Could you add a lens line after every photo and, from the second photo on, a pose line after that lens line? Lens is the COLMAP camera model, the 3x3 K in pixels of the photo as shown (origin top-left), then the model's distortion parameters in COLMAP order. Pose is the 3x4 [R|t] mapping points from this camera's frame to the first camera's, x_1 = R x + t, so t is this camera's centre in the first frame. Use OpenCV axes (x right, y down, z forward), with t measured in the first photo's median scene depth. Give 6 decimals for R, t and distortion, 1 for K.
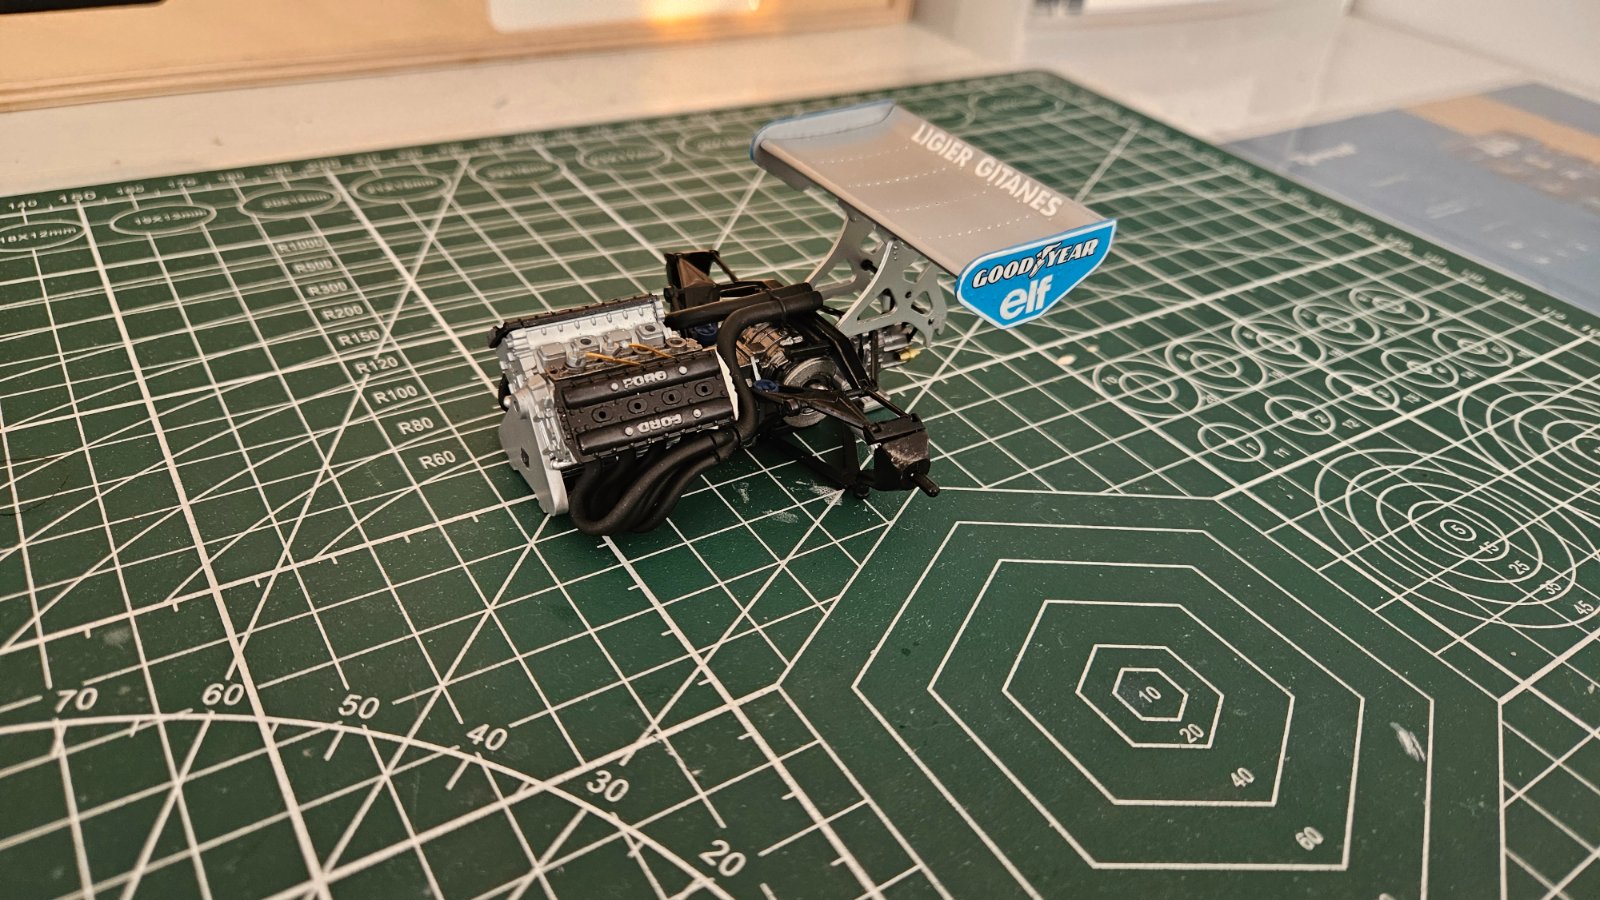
lens RADIAL K [[1132.6, 0, 789.8], [0, 1132.6, 459.5], [0, 0, 1]] dist [0.016278, -0.034311]
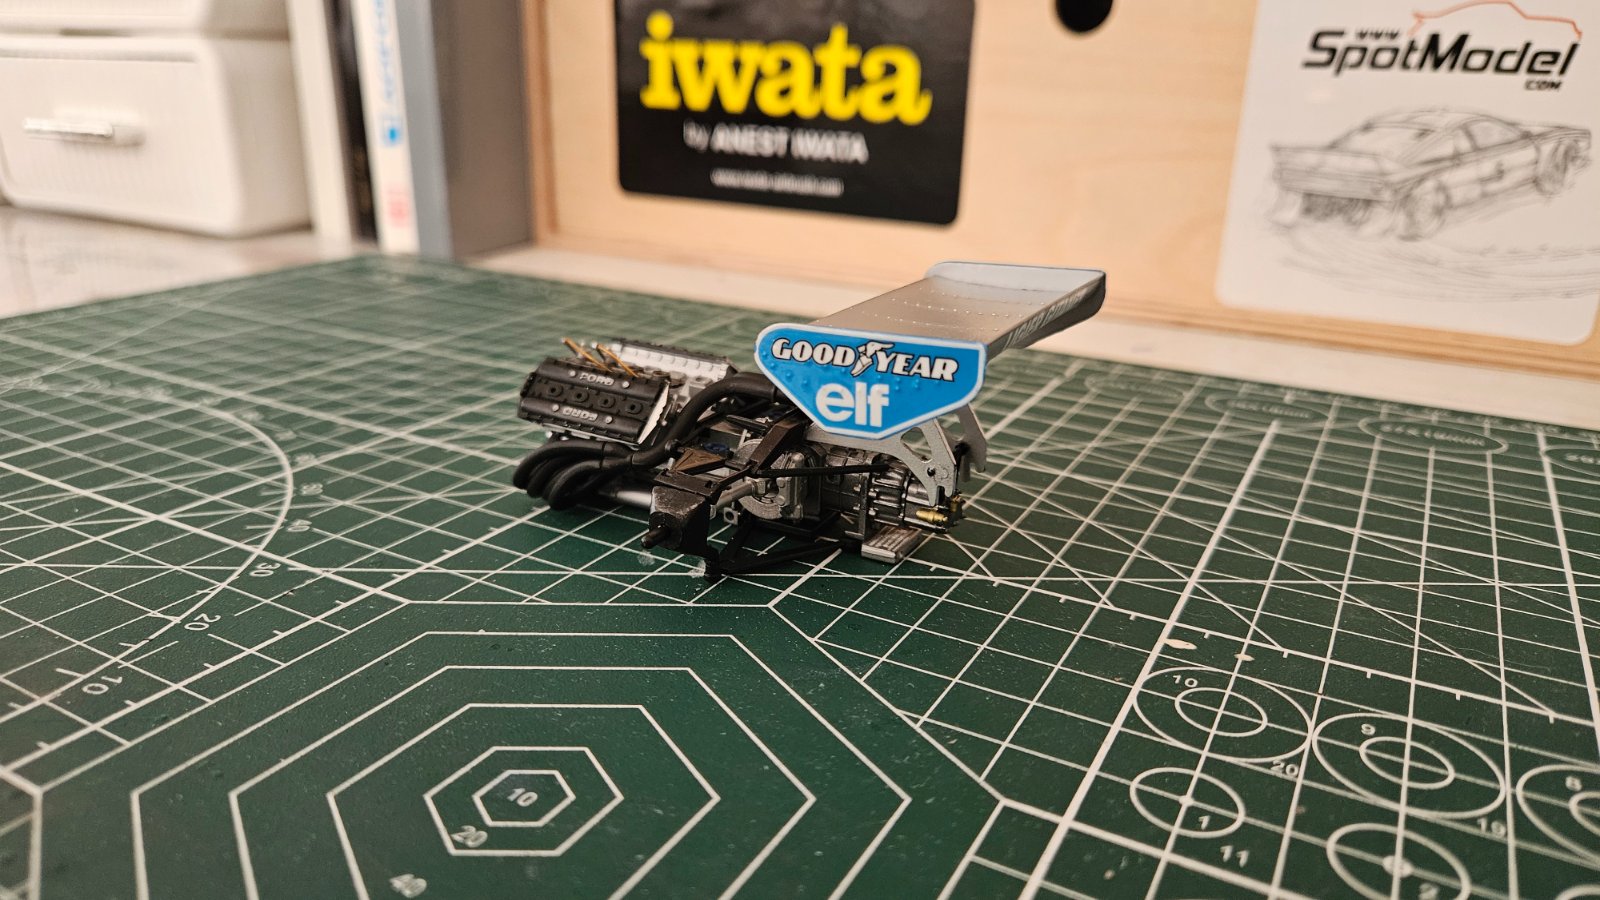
lens RADIAL K [[1129.9, 0, 796.2], [0, 1129.9, 456.4], [0, 0, 1]] dist [0.017383, -0.037184]
pose [[0.462780, 0.220662, -0.858570, 0.801841], [-0.504367, 0.862023, -0.050311, -0.039633], [0.729005, 0.456317, 0.510221, 0.495917]]
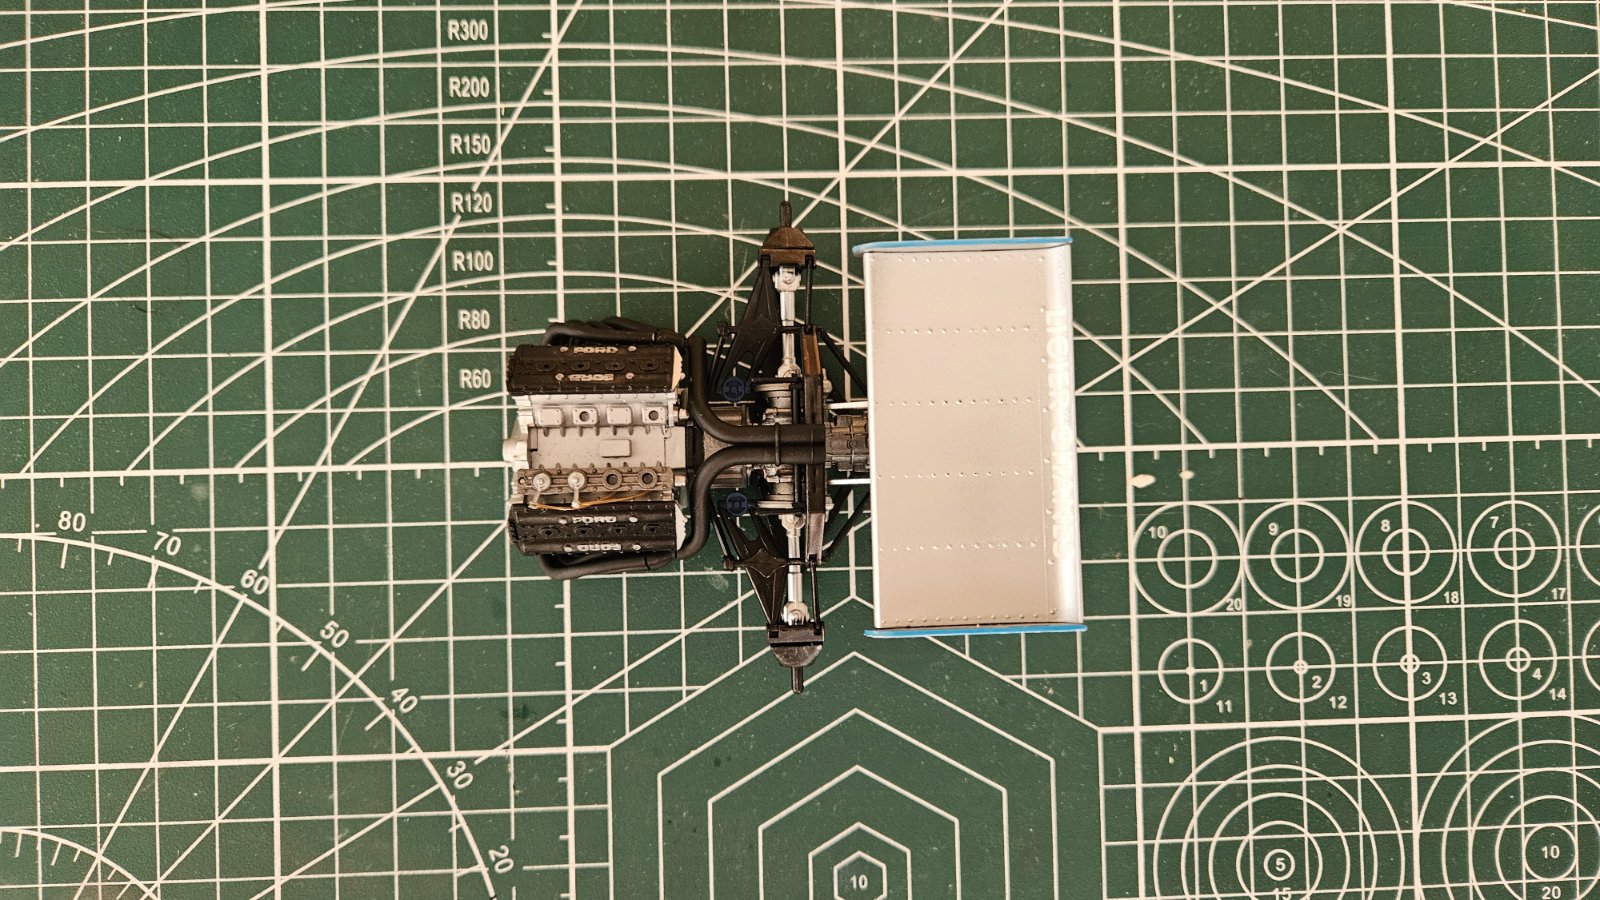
lens RADIAL K [[1081.2, 0, 800.0], [0, 1081.2, 450.0], [0, 0, 1]] dist [0.019917, -0.035064]
pose [[0.849473, 0.523468, -0.066157, 0.062229], [-0.279208, 0.552361, 0.785456, -0.816218], [0.447704, -0.648752, 0.615372, 0.407280]]
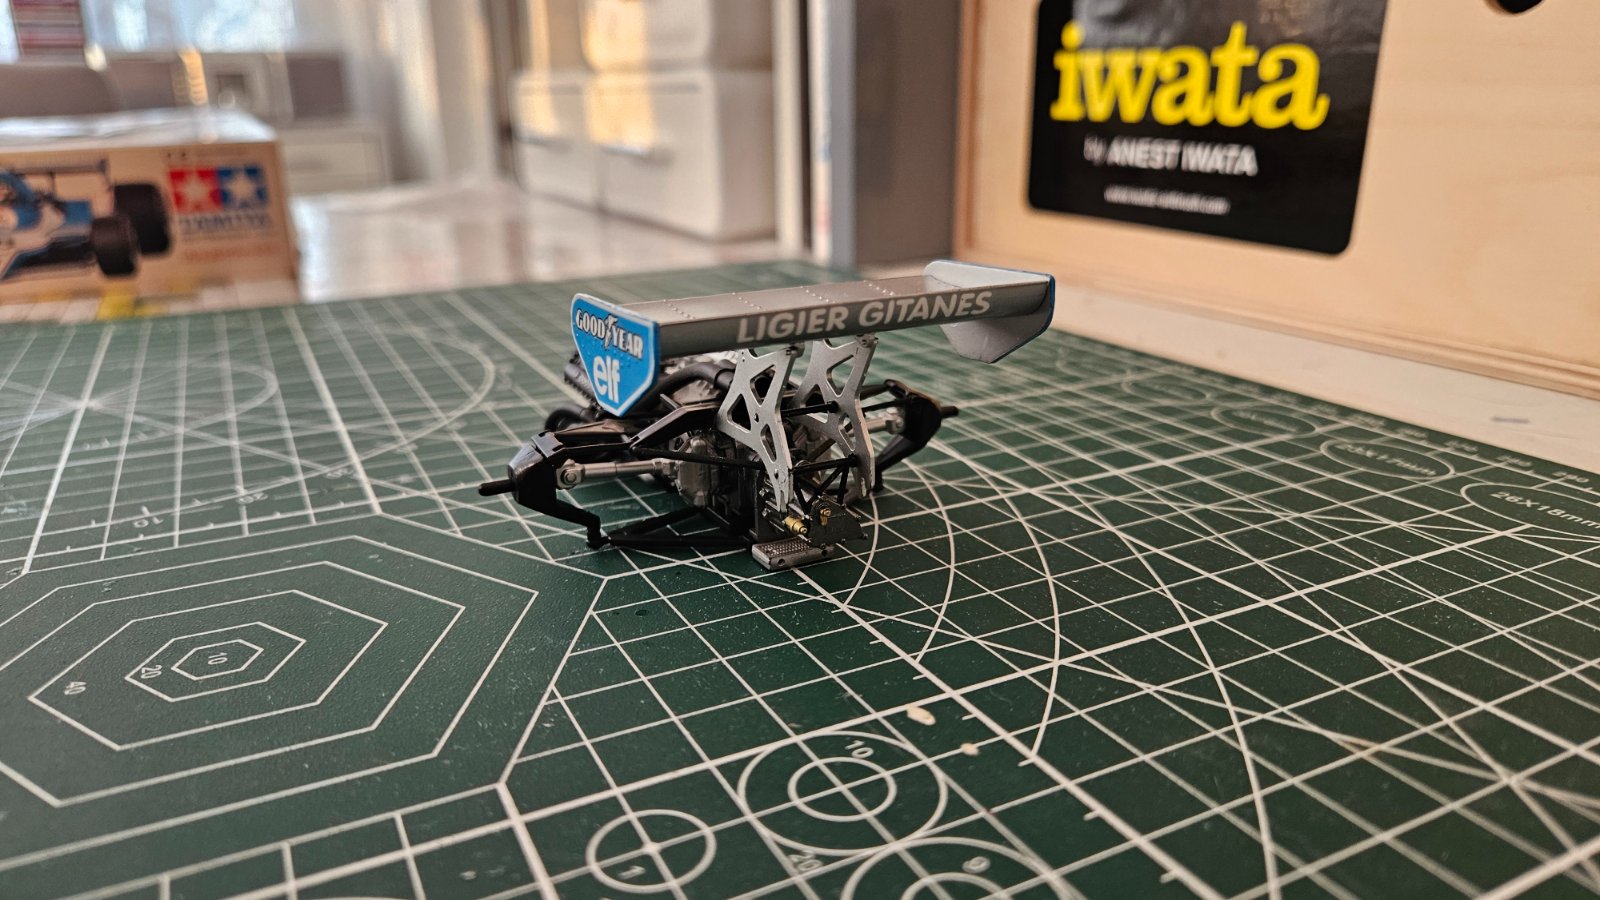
lens RADIAL K [[1132.6, 0, 789.8], [0, 1132.6, 459.5], [0, 0, 1]] dist [0.016278, -0.034311]
pose [[-0.116498, 0.224300, -0.967532, 0.883740], [-0.580052, 0.775396, 0.249601, -0.332750], [0.806206, 0.590296, 0.039774, 0.976263]]
